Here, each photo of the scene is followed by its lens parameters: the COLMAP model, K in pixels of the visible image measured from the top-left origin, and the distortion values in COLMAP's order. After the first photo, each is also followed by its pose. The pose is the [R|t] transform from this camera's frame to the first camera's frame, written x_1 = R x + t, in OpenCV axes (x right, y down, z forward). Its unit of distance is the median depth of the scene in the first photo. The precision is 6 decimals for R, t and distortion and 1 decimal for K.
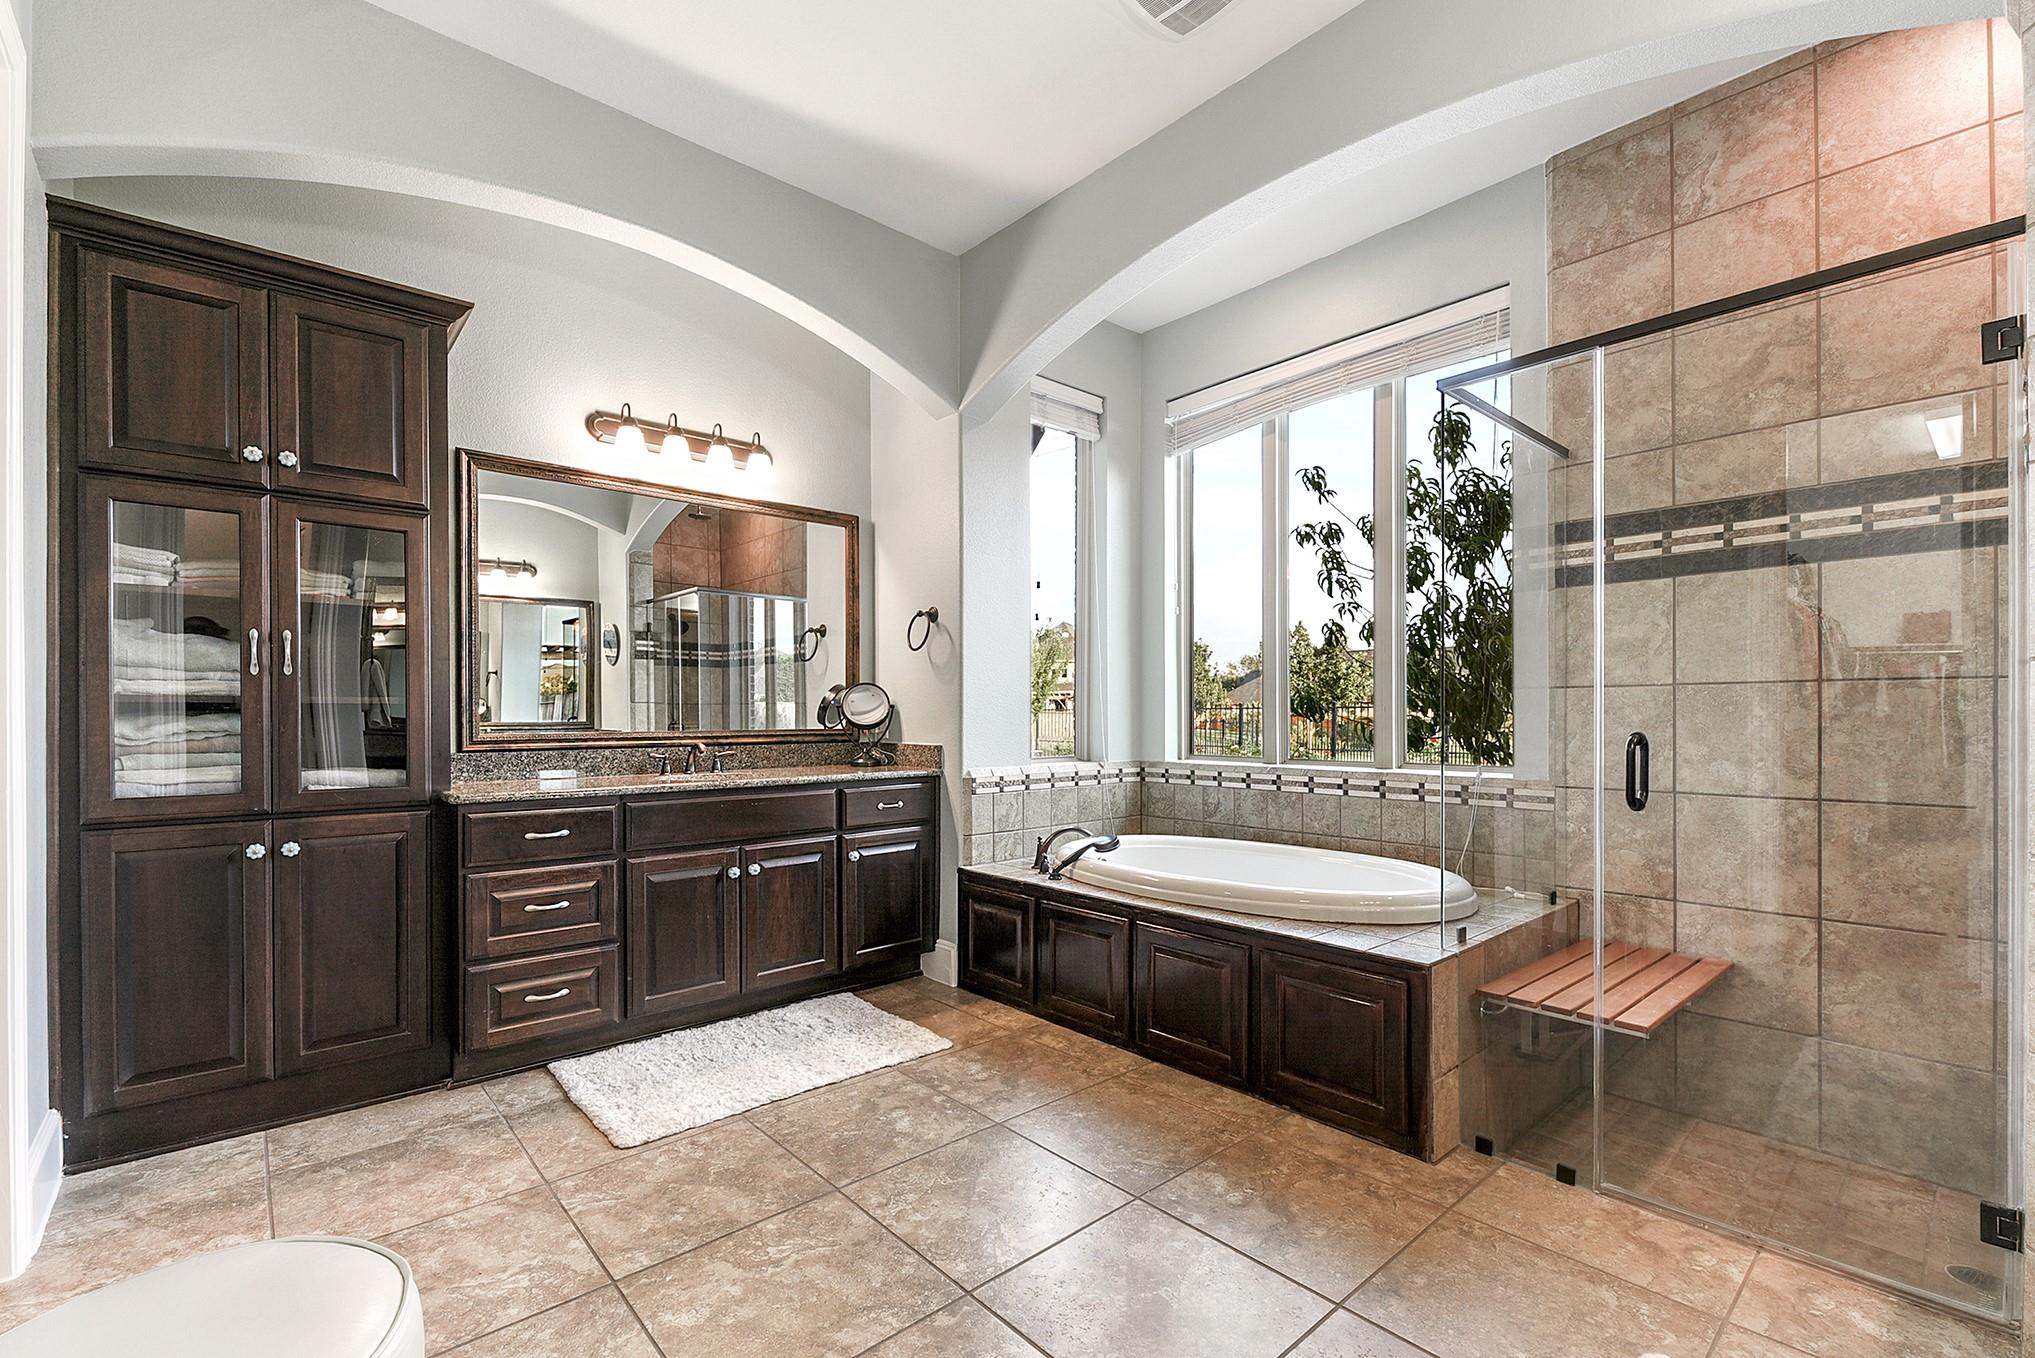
lens RADIAL K [[886.5, 0, 1060.3], [0, 886.5, 719.6], [0, 0, 1]] dist [0.008854, -0.006971]
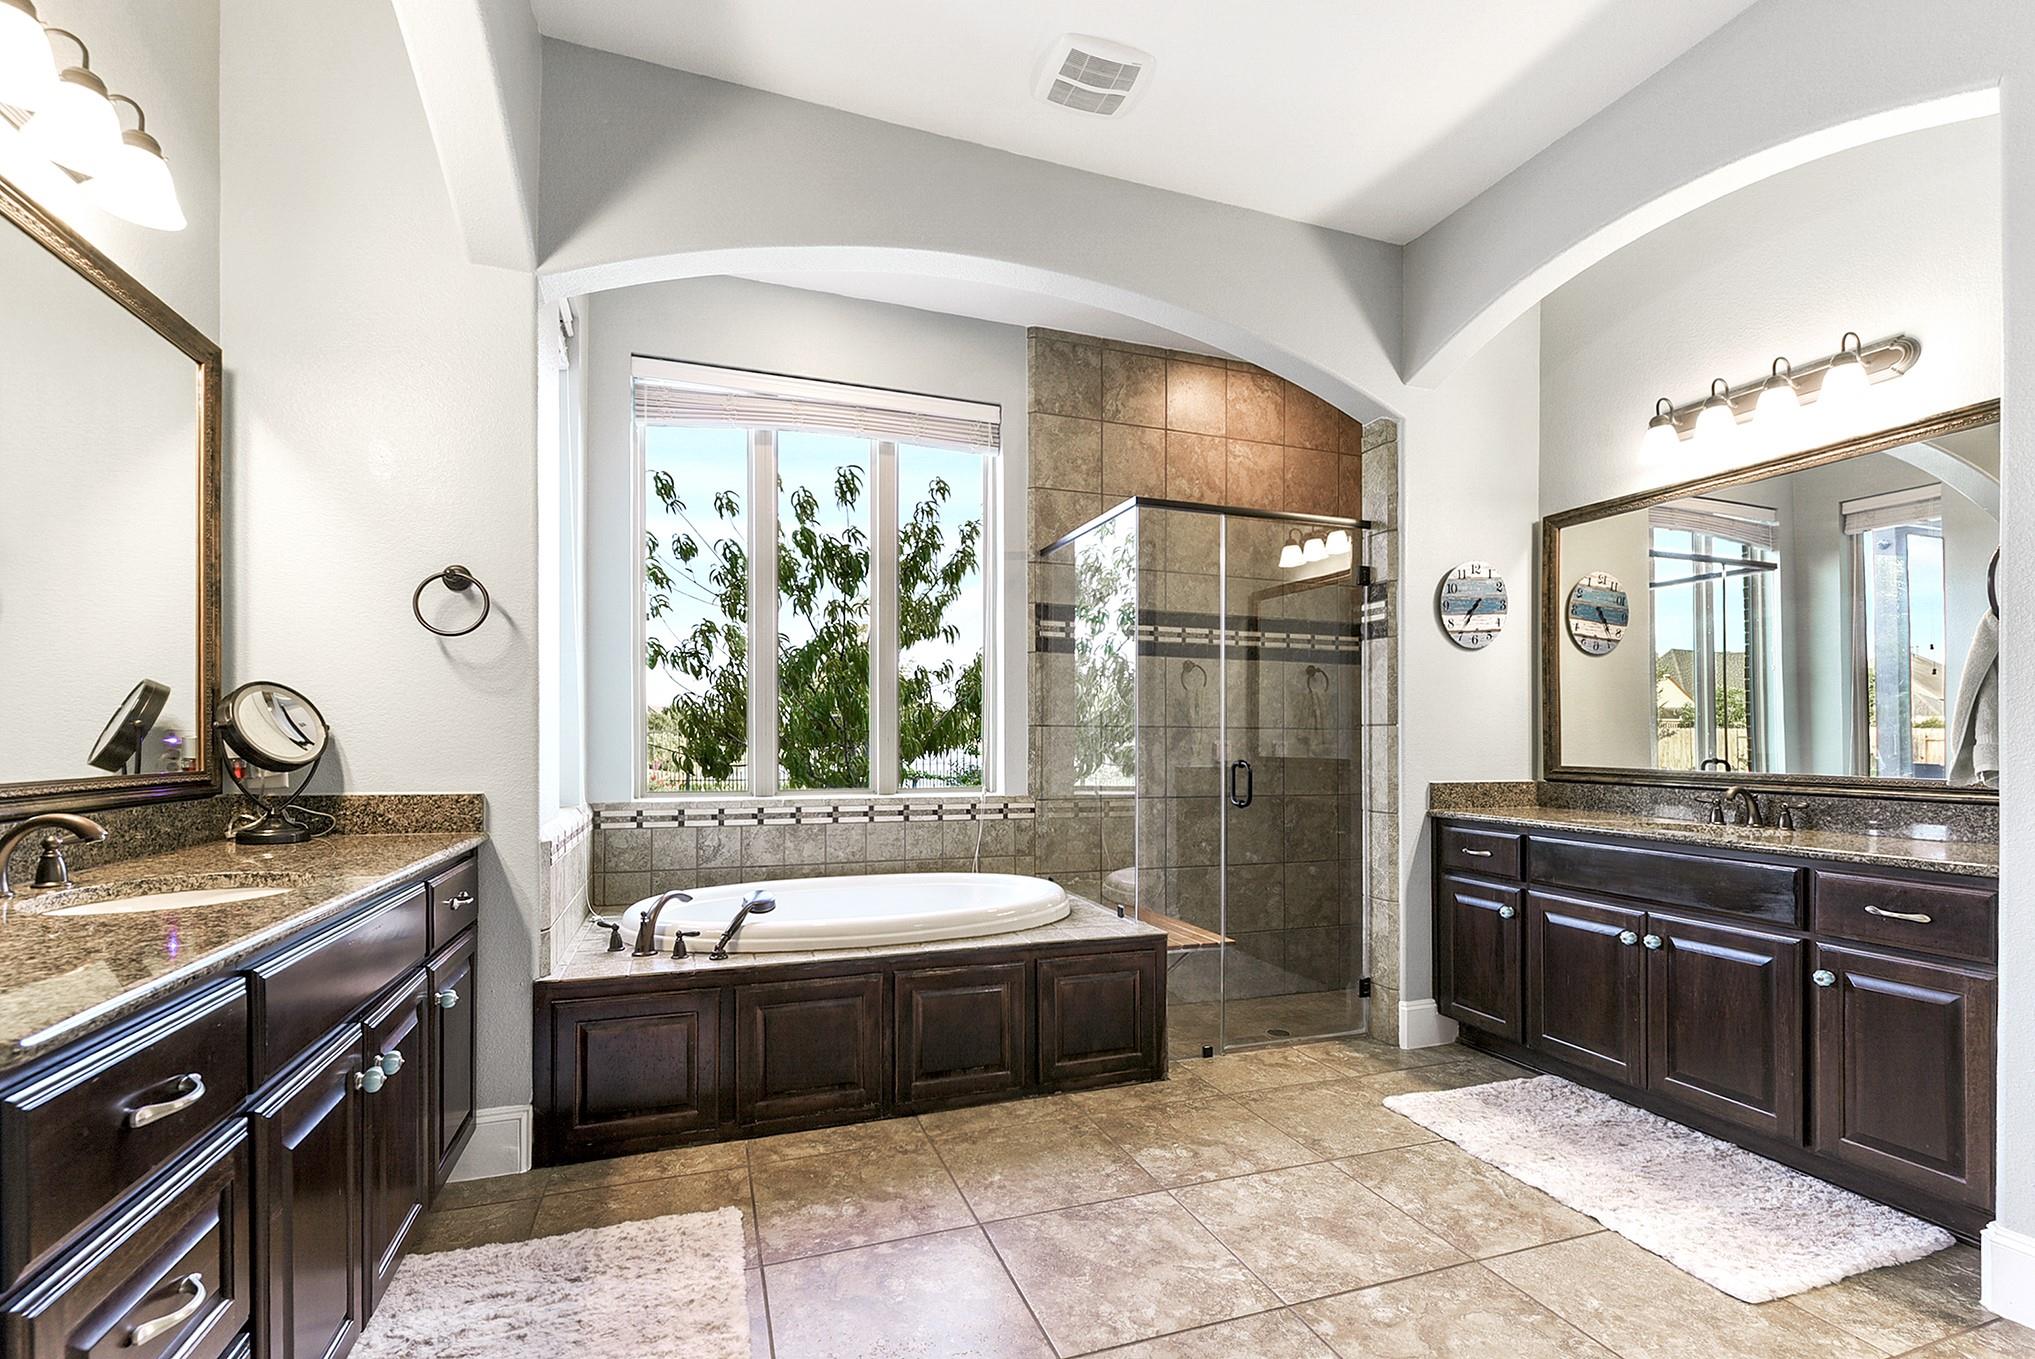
lens RADIAL K [[886.5, 0, 1018.6], [0, 886.5, 739.7], [0, 0, 1]] dist [0.008854, -0.006971]
pose [[0.390610, 0.004479, 0.920546, -0.626108], [-0.001854, 0.999990, -0.004079, -0.008534], [-0.920555, -0.000114, 0.390614, 0.463509]]
